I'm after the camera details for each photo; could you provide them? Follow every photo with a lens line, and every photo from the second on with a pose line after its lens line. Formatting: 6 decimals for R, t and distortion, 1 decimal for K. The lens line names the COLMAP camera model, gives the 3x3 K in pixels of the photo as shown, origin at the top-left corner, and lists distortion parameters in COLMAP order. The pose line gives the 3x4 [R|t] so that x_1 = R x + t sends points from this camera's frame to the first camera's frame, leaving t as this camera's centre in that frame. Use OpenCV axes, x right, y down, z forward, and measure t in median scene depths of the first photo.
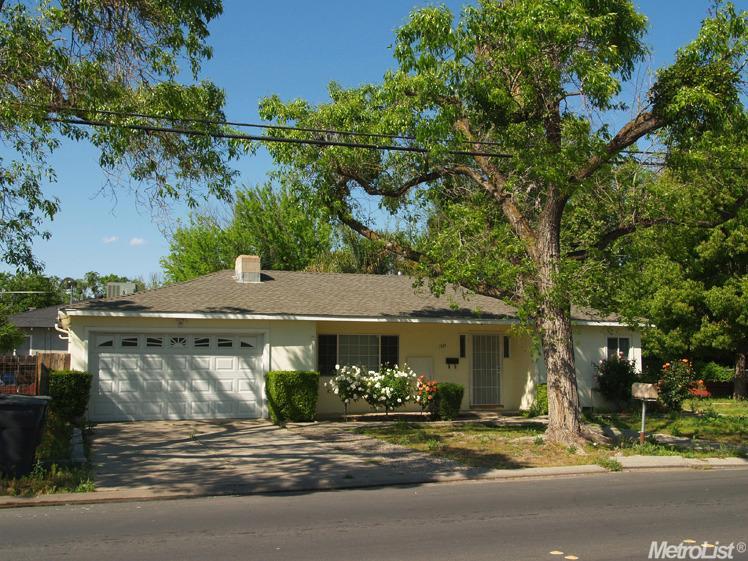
lens RADIAL K [[698.0, 0, 377.0], [0, 698.0, 278.7], [0, 0, 1]] dist [-0.020534, 0.001303]
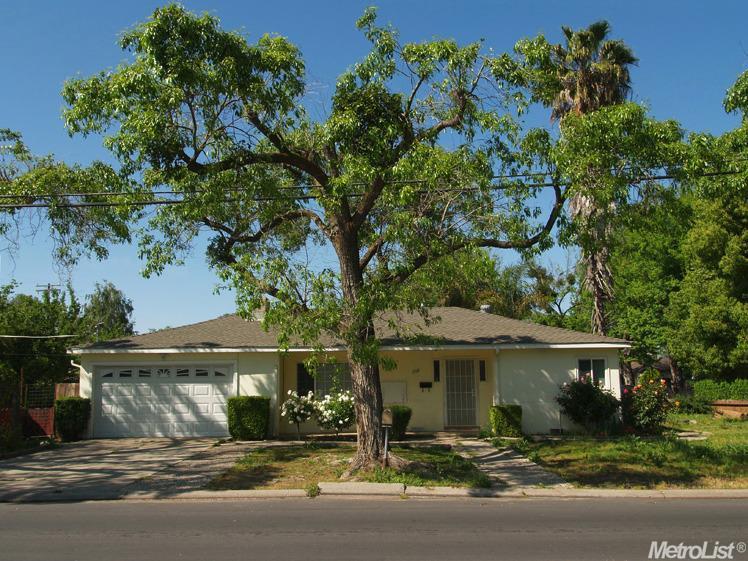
lens RADIAL K [[607.7, 0, 370.3], [0, 607.7, 282.3], [0, 0, 1]] dist [-0.031676, -0.014368]
pose [[0.959476, -0.059469, -0.275444, 0.353762], [0.046684, 0.997516, -0.052748, 0.005806], [0.277896, 0.037751, 0.959869, 0.079063]]
